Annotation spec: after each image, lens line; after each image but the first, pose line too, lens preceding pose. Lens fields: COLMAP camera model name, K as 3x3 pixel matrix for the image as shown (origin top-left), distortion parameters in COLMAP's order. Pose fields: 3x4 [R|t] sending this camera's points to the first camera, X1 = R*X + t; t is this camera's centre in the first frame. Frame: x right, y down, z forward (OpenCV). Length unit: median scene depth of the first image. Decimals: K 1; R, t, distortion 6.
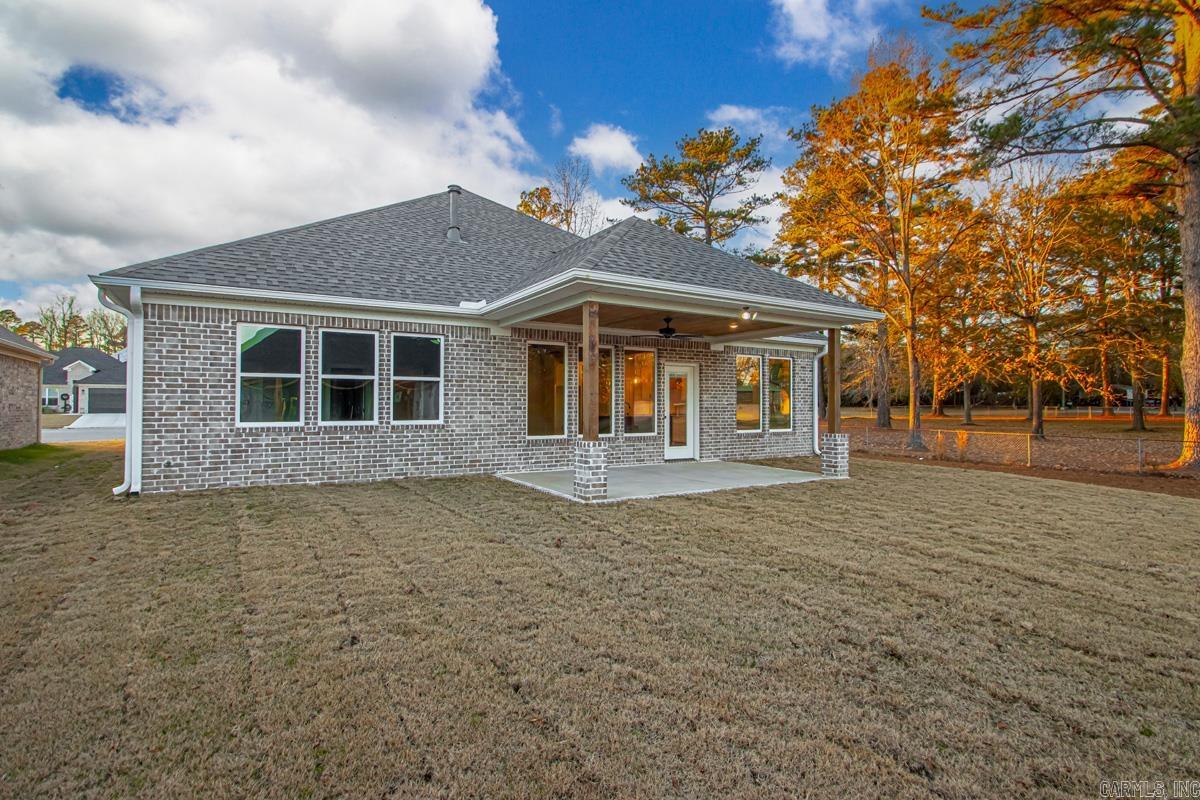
lens RADIAL K [[578.4, 0, 608.7], [0, 578.4, 394.1], [0, 0, 1]] dist [0.005377, -0.004947]
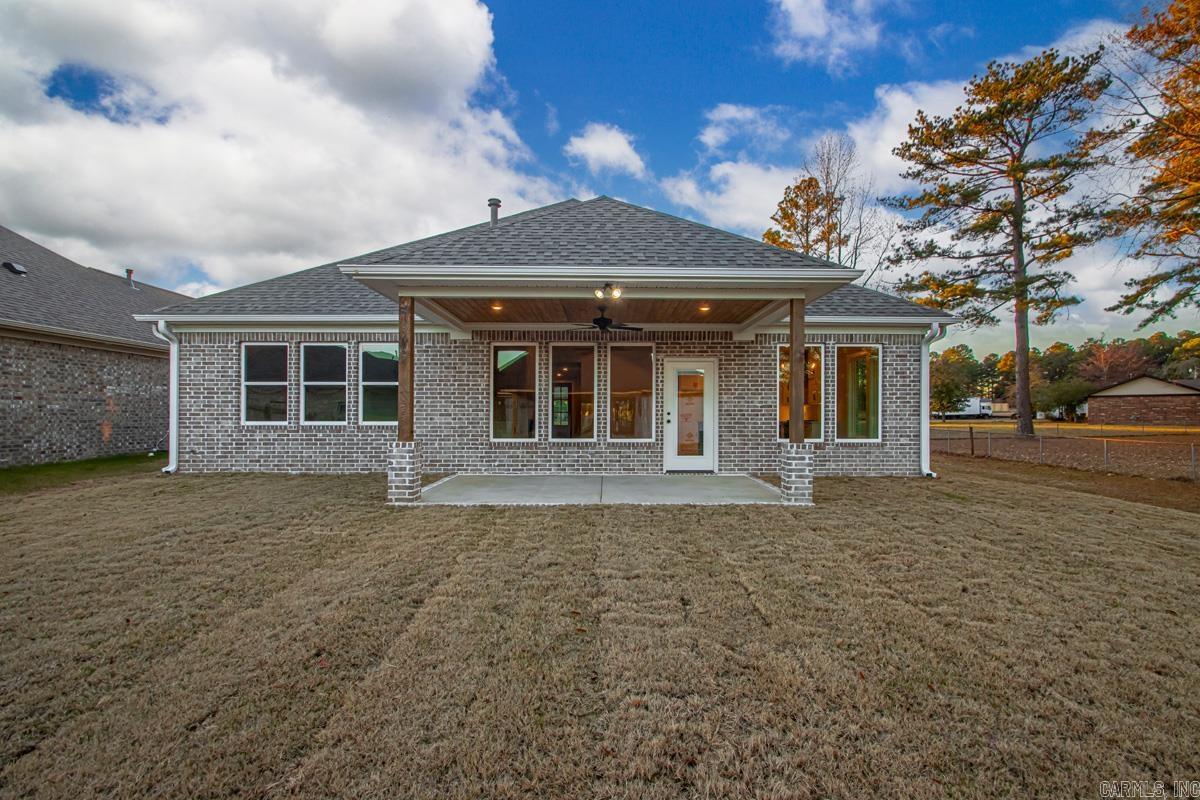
lens RADIAL K [[578.4, 0, 600.4], [0, 578.4, 409.3], [0, 0, 1]] dist [0.005377, -0.004947]
pose [[0.863408, -0.005296, -0.504478, 0.619401], [0.010687, 0.999913, 0.007794, 0.019455], [0.504393, -0.012121, 0.863389, 0.276304]]
